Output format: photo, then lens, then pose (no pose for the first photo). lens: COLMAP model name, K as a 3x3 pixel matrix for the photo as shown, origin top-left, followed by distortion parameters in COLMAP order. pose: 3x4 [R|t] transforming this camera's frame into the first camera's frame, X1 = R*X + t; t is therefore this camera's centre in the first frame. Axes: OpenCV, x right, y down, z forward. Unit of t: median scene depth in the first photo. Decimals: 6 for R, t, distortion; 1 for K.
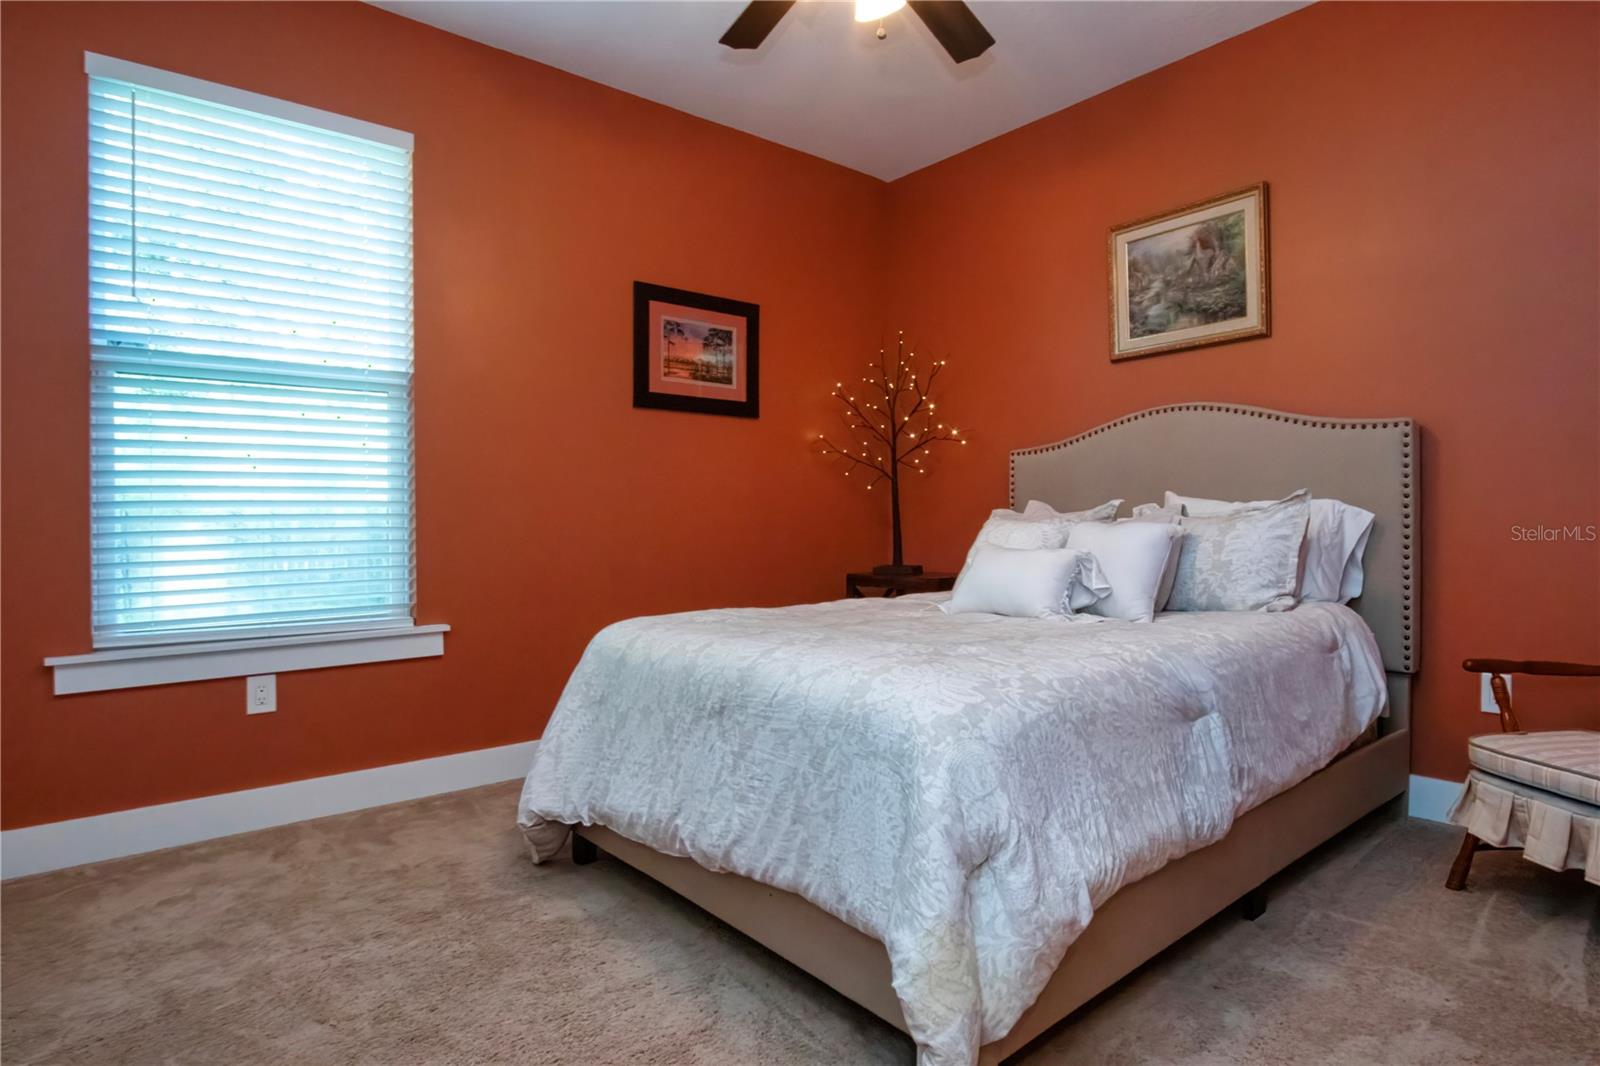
lens RADIAL K [[870.1, 0, 807.2], [0, 870.1, 530.8], [0, 0, 1]] dist [-0.016310, 0.005960]
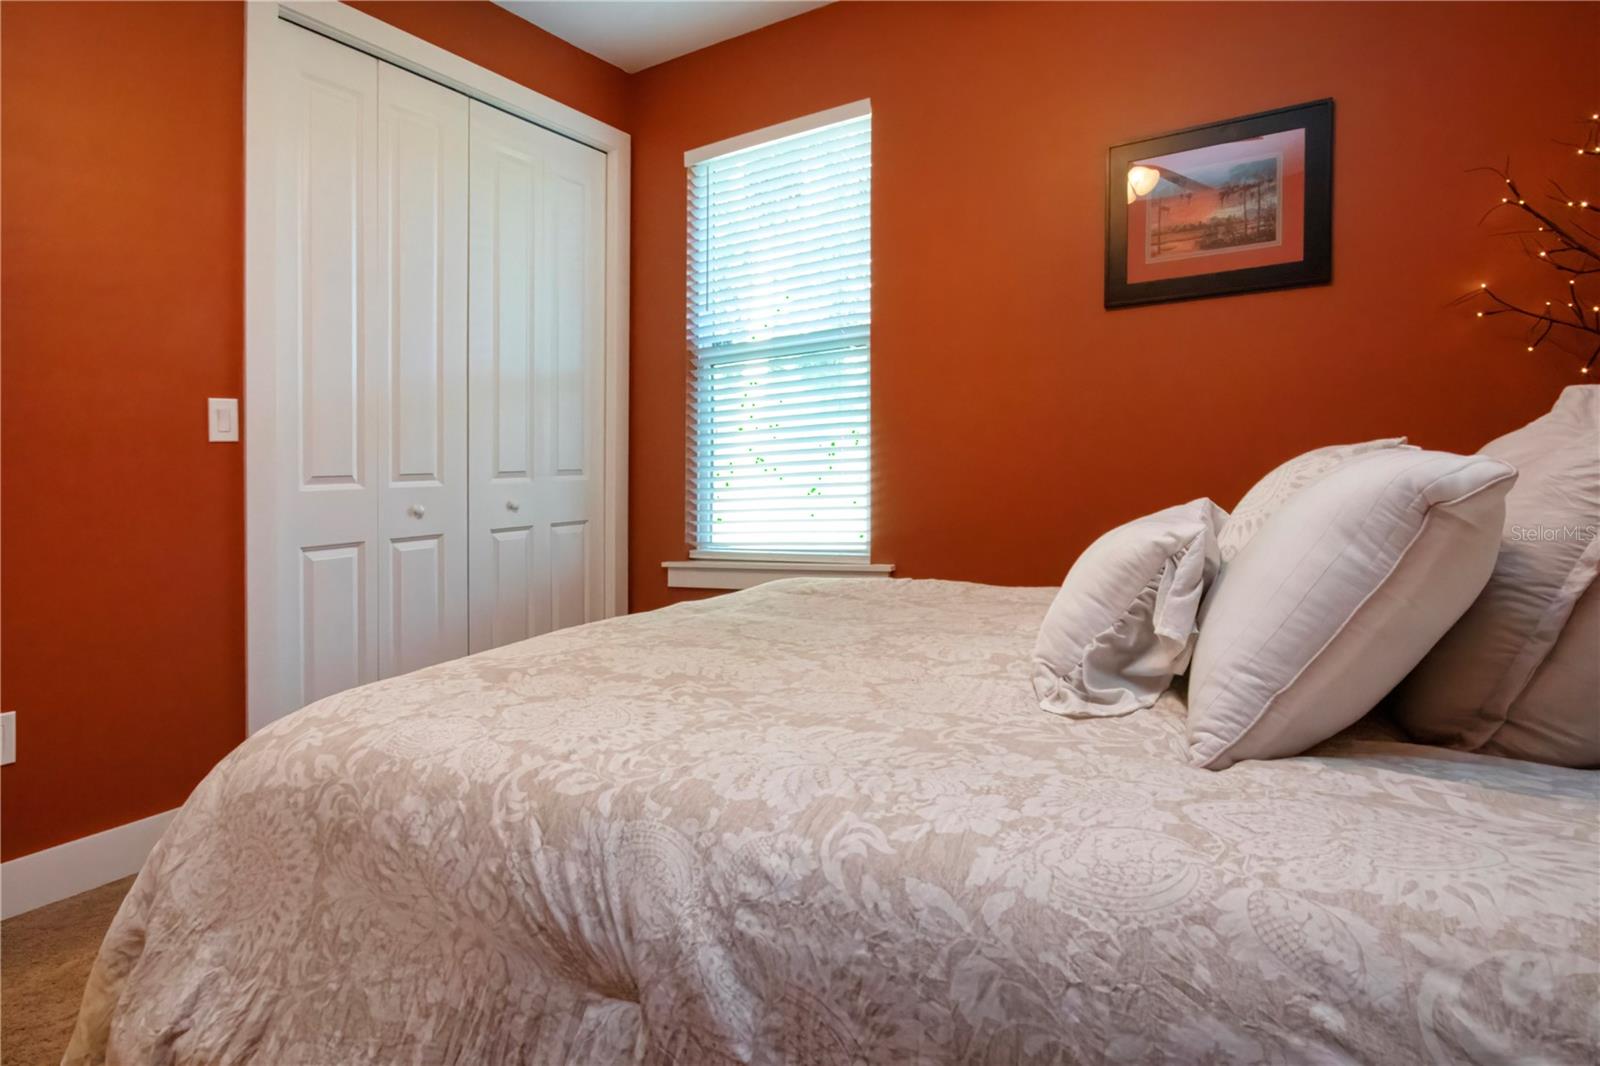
lens RADIAL K [[870.1, 0, 828.3], [0, 870.1, 480.5], [0, 0, 1]] dist [-0.016310, 0.005960]
pose [[0.340779, 0.005686, -0.940126, 0.281163], [0.022725, 0.999640, 0.014284, -0.004743], [0.939869, -0.026232, 0.340527, 0.322800]]
